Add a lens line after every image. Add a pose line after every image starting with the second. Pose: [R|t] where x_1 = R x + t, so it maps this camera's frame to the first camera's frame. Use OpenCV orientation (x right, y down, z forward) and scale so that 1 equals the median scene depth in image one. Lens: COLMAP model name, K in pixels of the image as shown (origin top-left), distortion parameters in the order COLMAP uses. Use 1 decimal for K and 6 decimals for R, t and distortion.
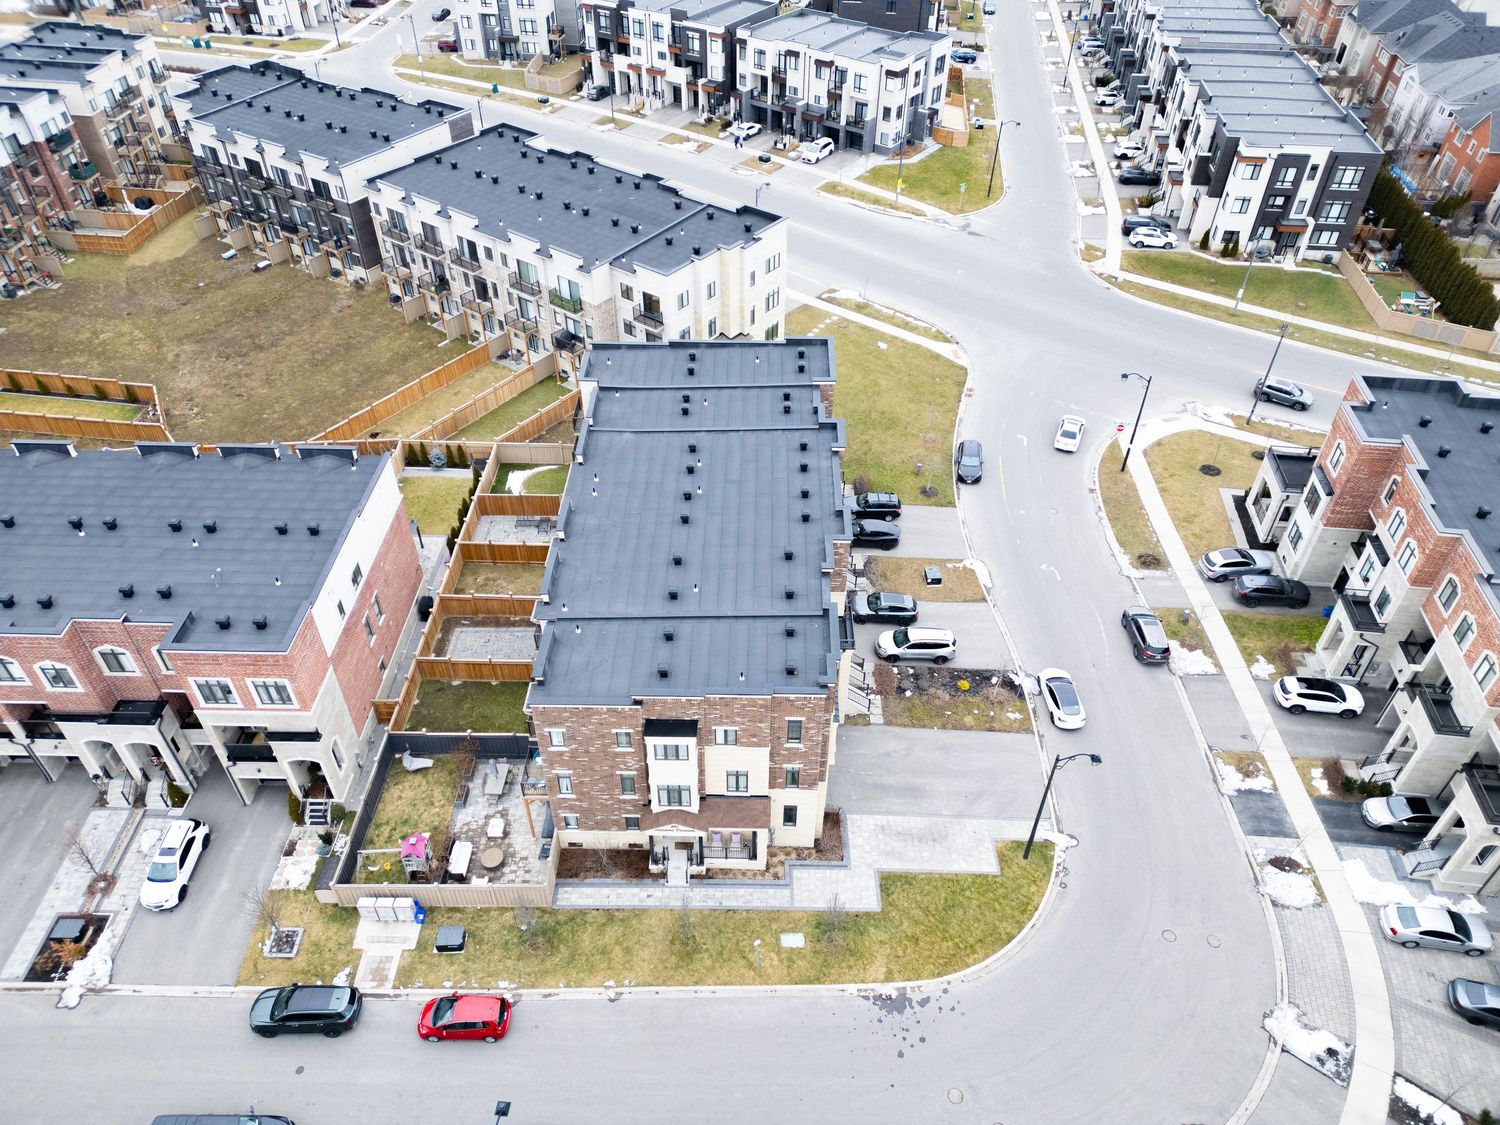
lens RADIAL K [[1033.2, 0, 746.2], [0, 1033.2, 566.0], [0, 0, 1]] dist [0.088546, -0.078201]
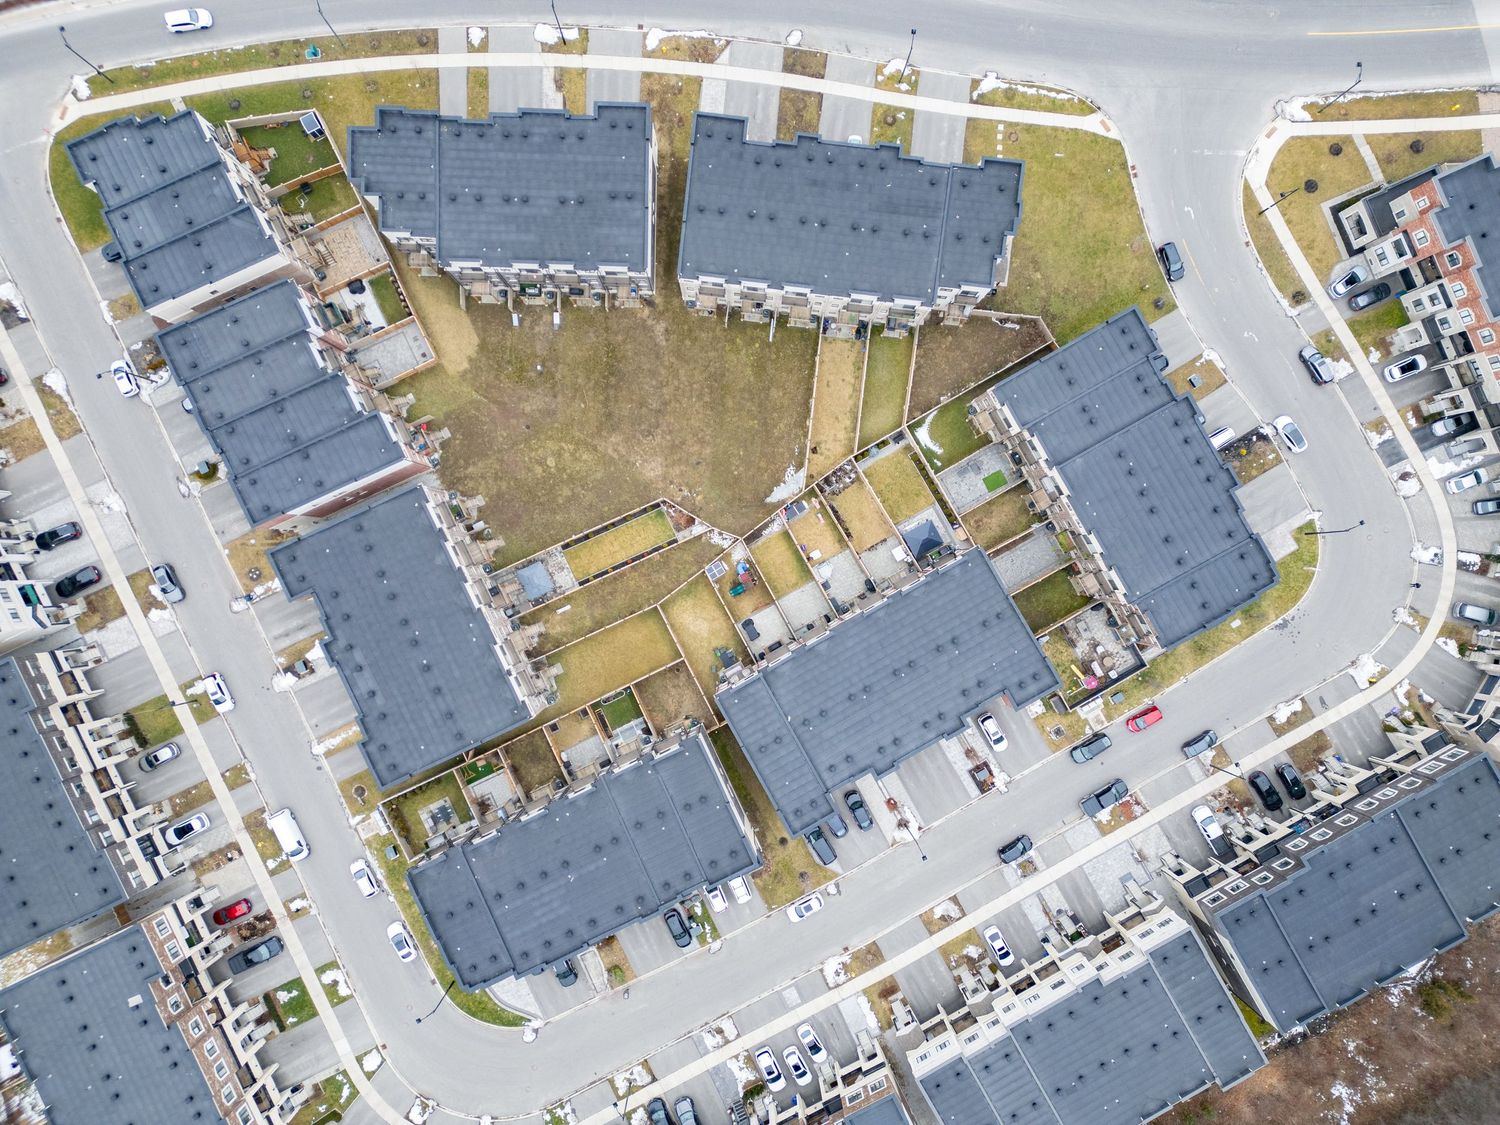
lens RADIAL K [[1034.2, 0, 747.8], [0, 1034.2, 565.7], [0, 0, 1]] dist [0.088710, -0.083372]
pose [[0.857288, -0.514822, 0.003914, -0.684141], [0.334161, 0.562201, 0.756483, -1.527979], [-0.391654, -0.647216, 0.654002, -0.041839]]
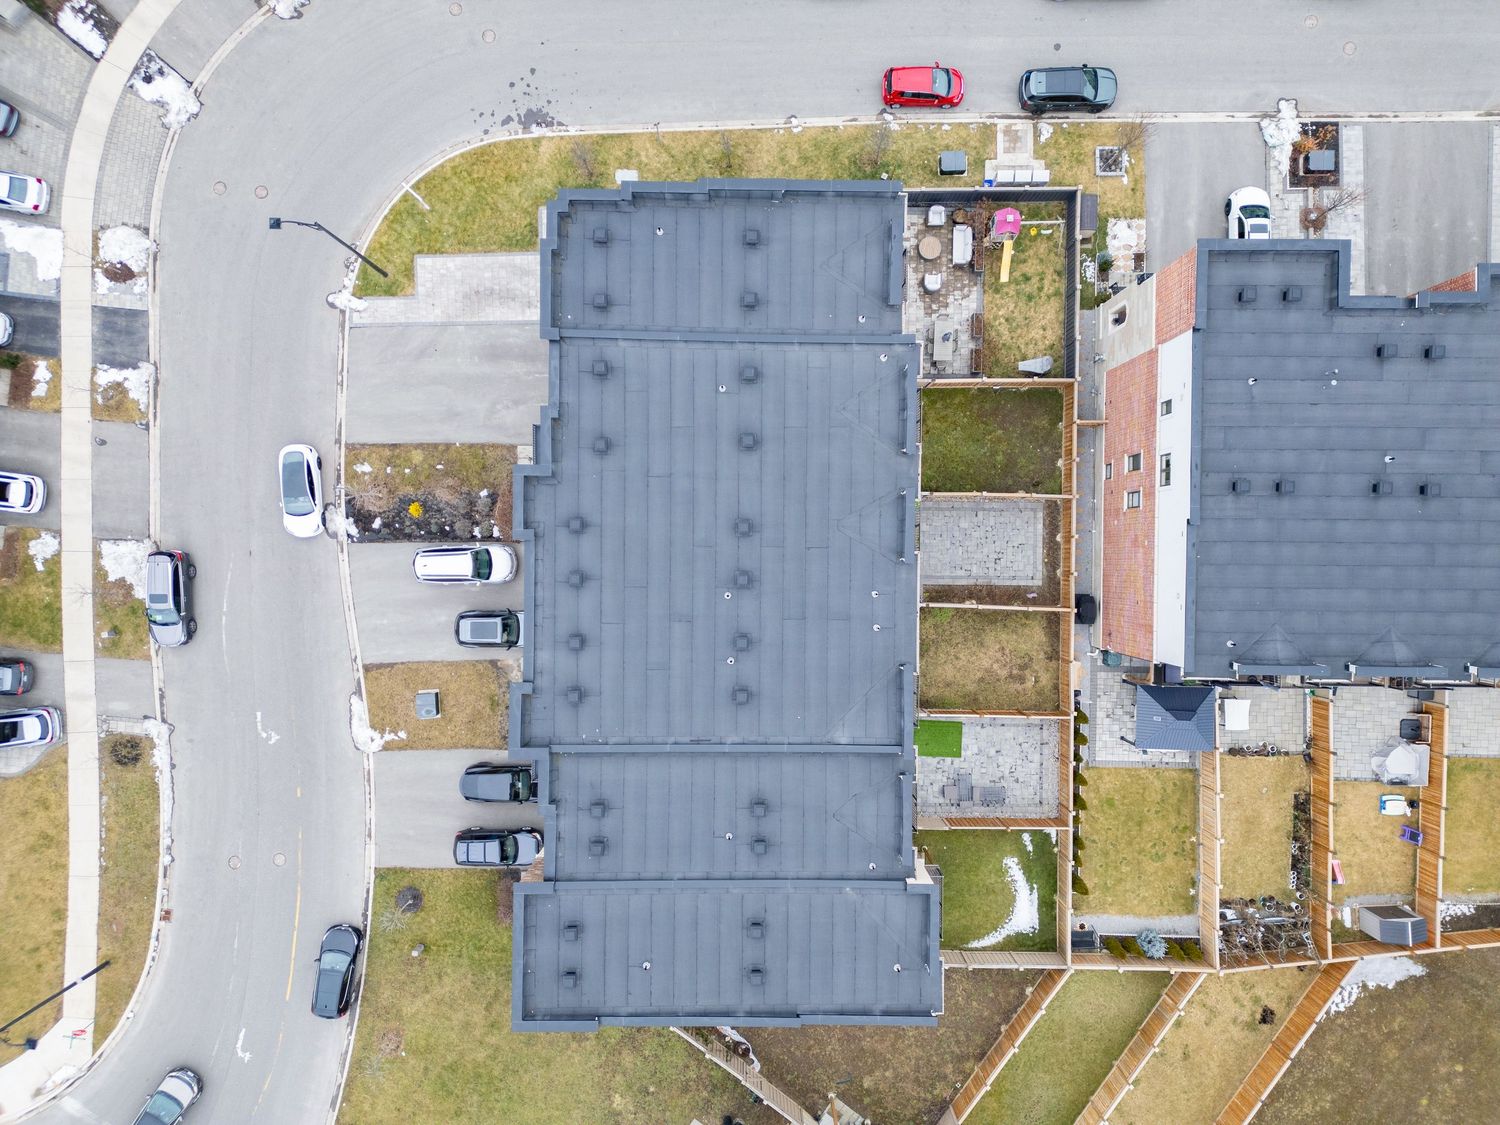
lens RADIAL K [[1041.1, 0, 746.1], [0, 1041.1, 564.5], [0, 0, 1]] dist [0.079175, -0.067565]
pose [[-0.999887, 0.013190, -0.007187, -0.049418], [-0.014134, -0.664163, 0.747454, -0.546025], [0.005086, 0.747471, 0.664274, 0.472351]]
